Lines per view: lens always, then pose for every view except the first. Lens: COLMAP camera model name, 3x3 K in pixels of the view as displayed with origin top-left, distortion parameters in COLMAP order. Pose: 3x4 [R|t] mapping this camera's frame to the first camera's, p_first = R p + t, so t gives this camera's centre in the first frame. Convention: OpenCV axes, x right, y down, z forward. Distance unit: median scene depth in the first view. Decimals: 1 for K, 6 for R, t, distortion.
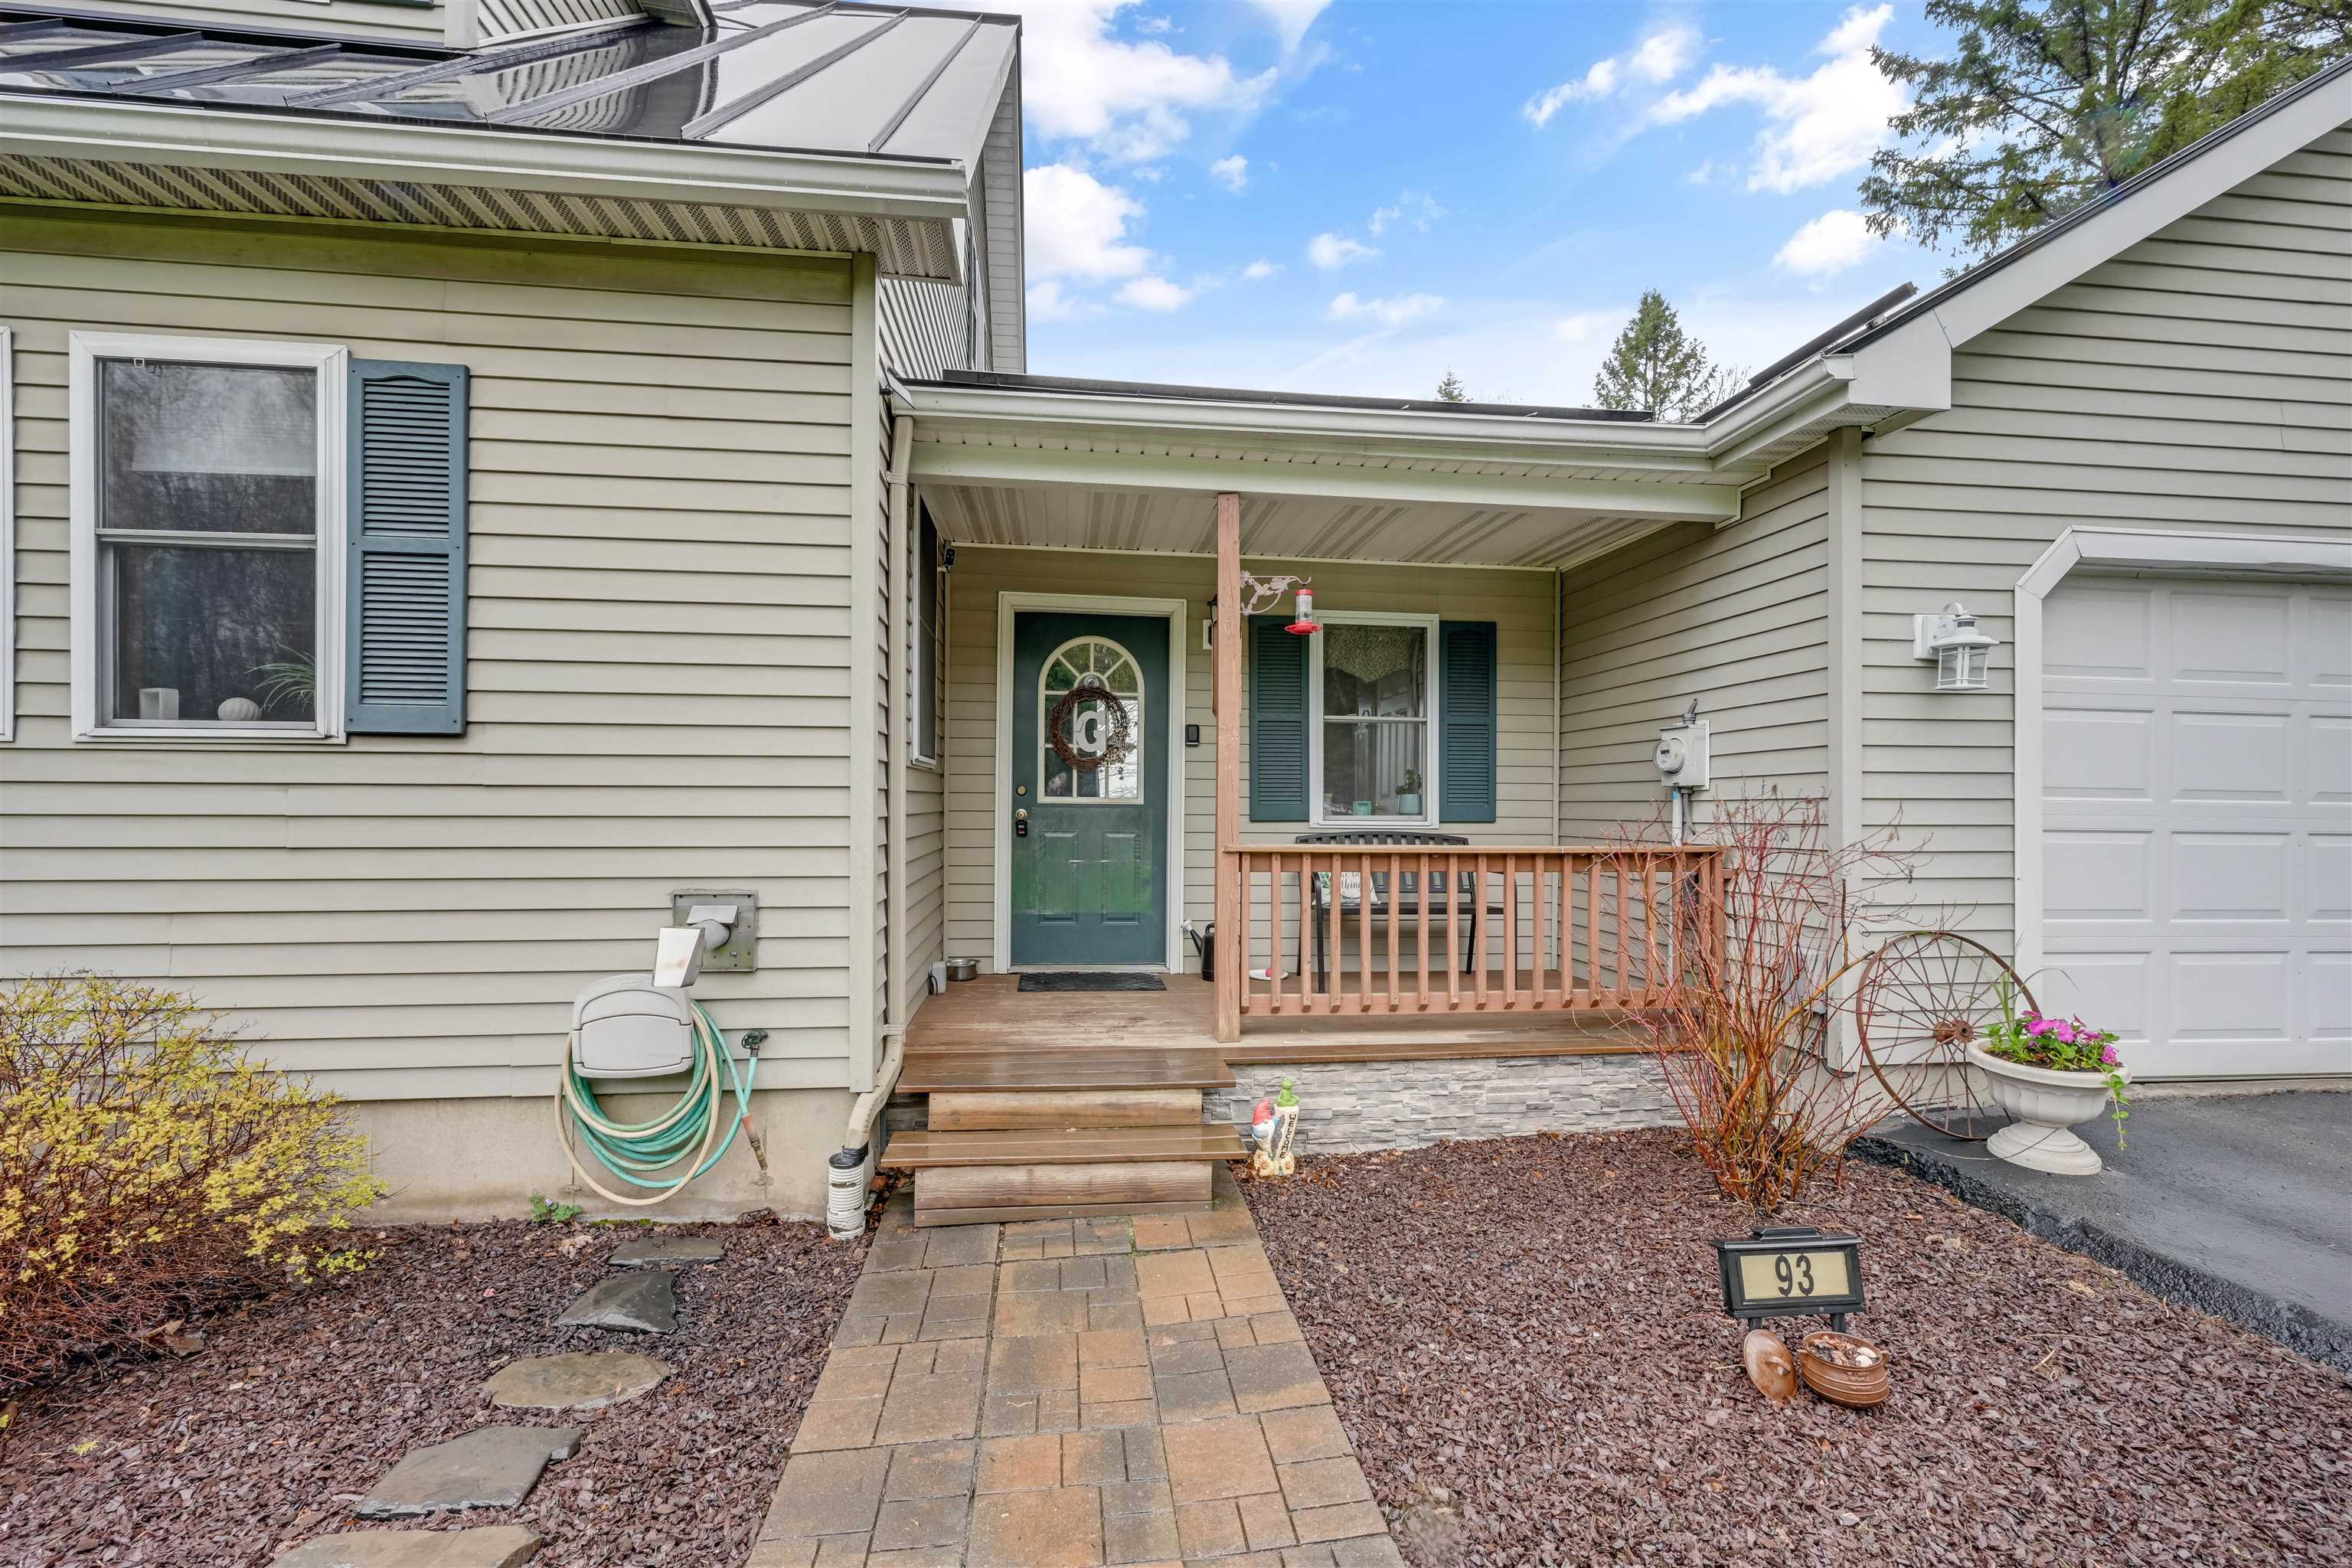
lens RADIAL K [[984.6, 0, 1174.0], [0, 984.6, 789.8], [0, 0, 1]] dist [-0.000315, -0.000713]
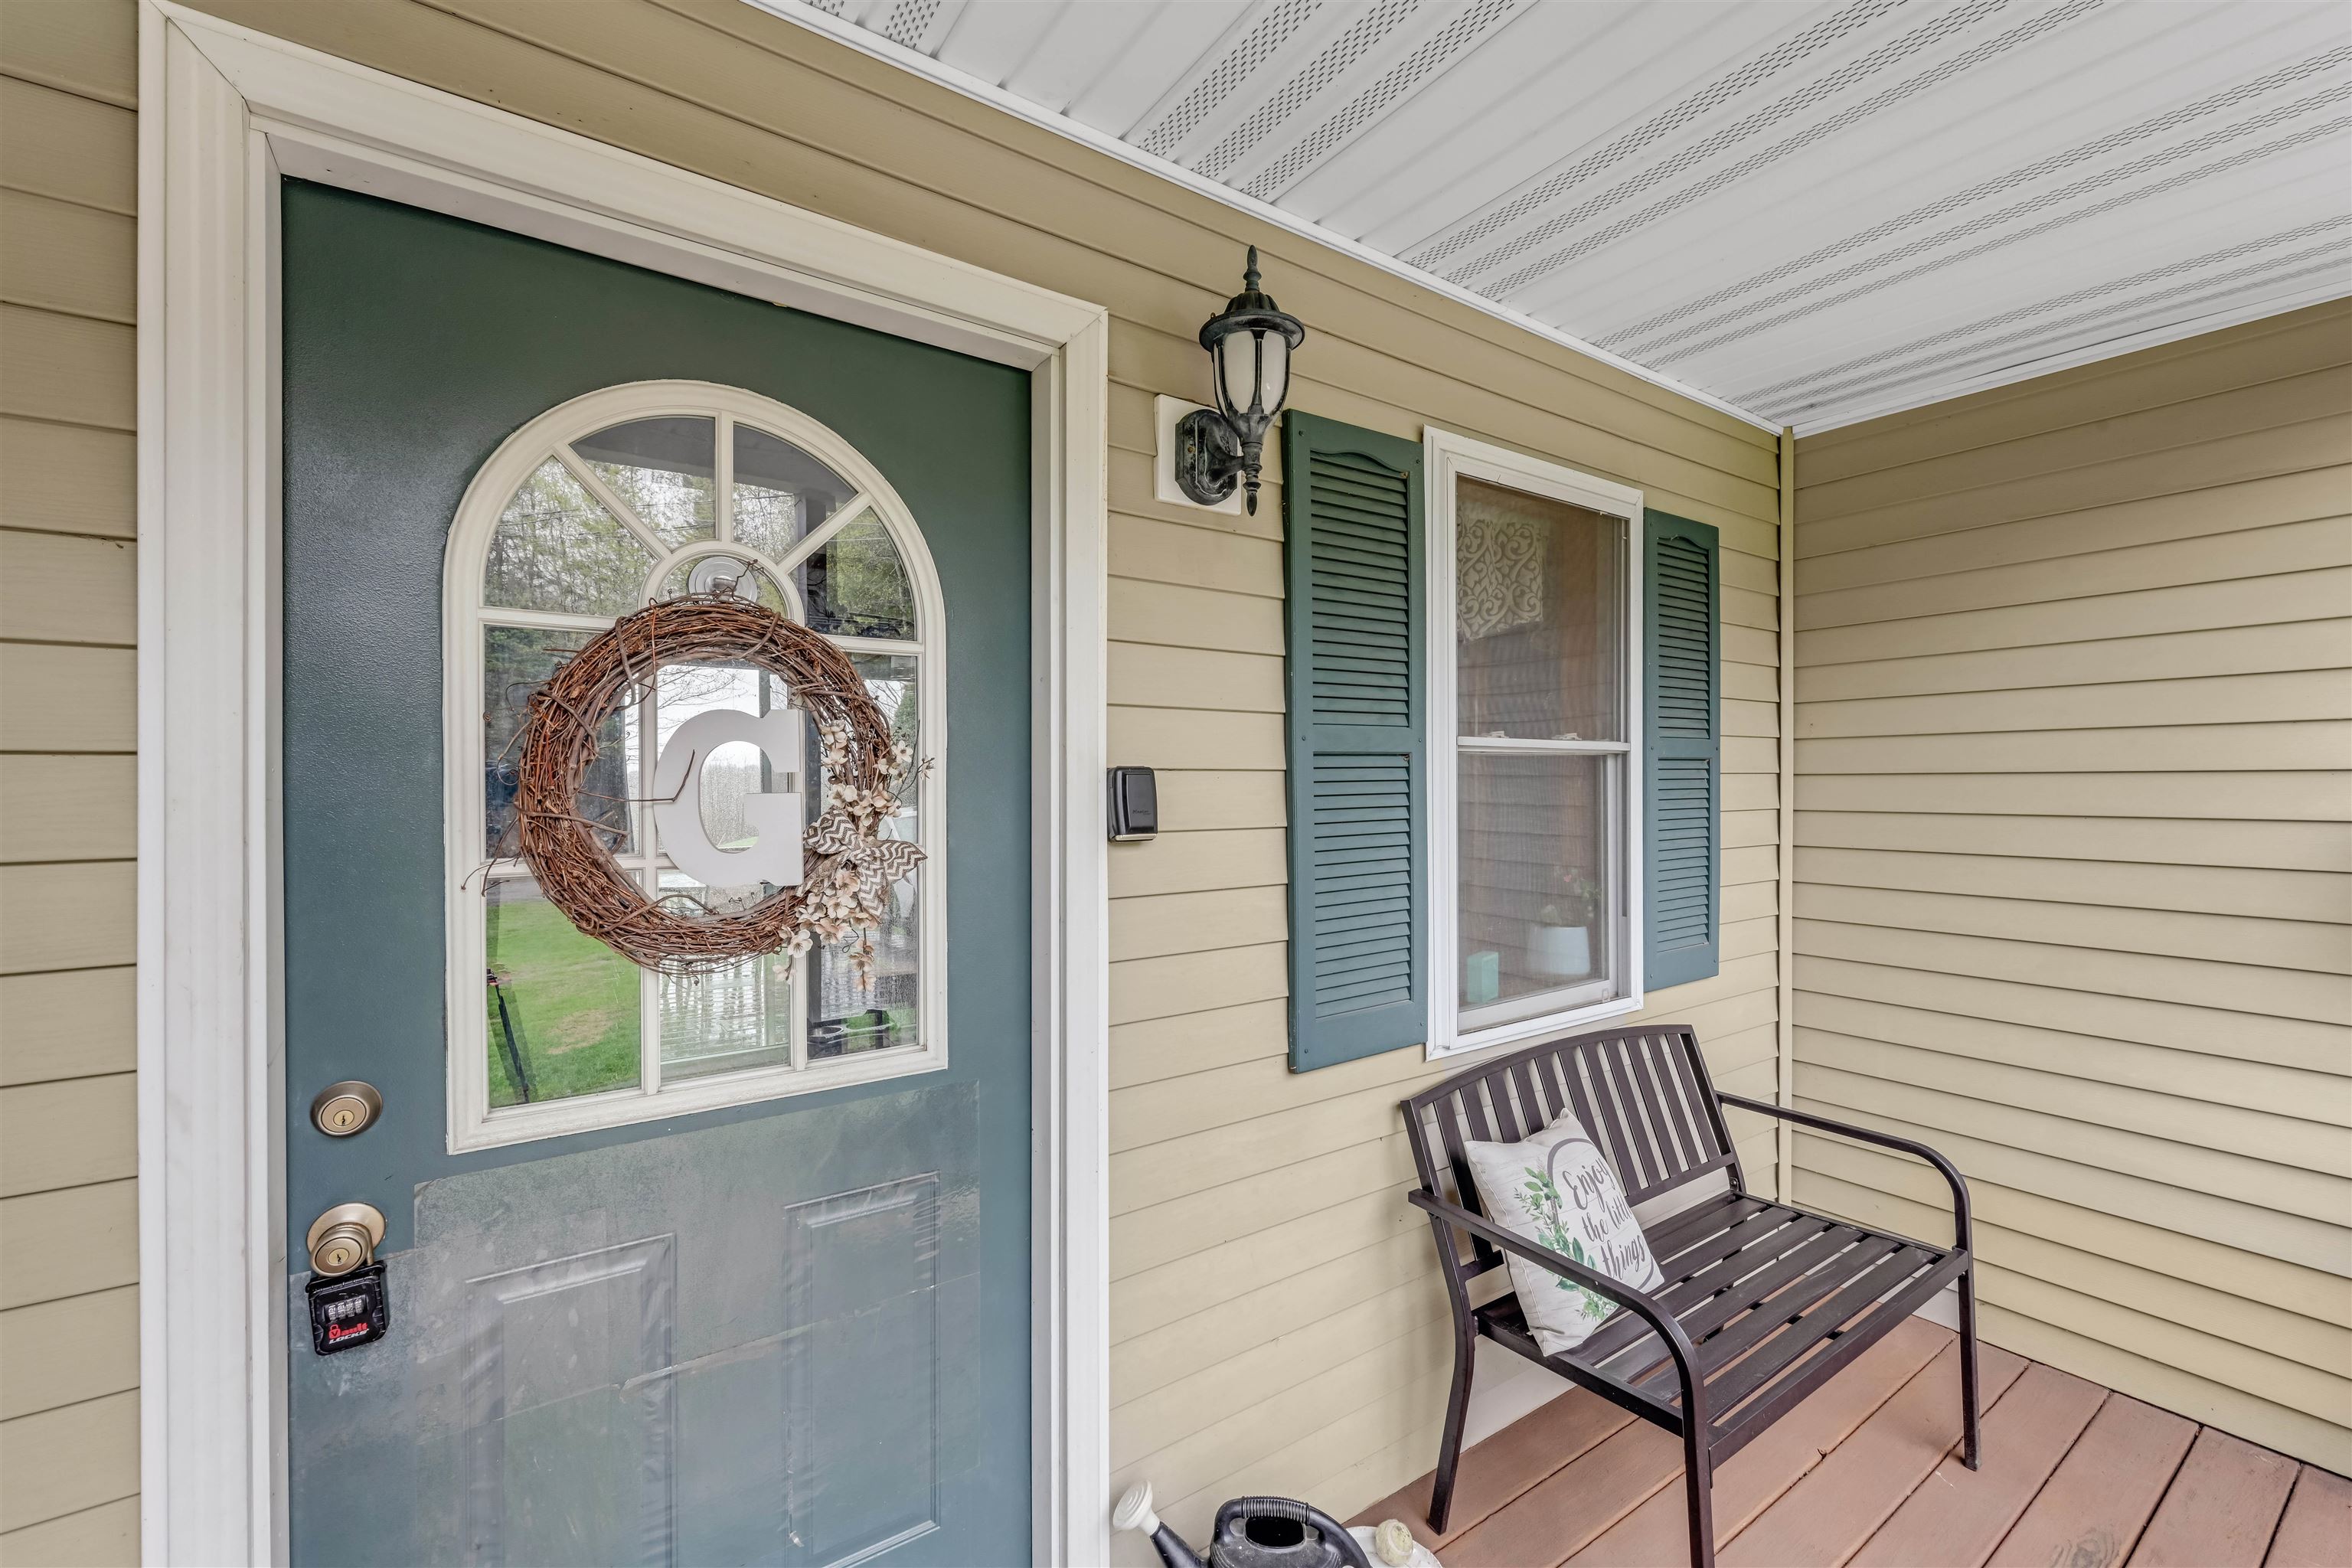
lens RADIAL K [[984.6, 0, 1190.6], [0, 984.6, 779.0], [0, 0, 1]] dist [-0.000315, -0.000713]
pose [[0.872643, -0.014096, 0.488155, -0.102105], [0.013312, 0.999899, 0.005077, -0.063584], [-0.488177, 0.002068, 0.872742, 0.743575]]
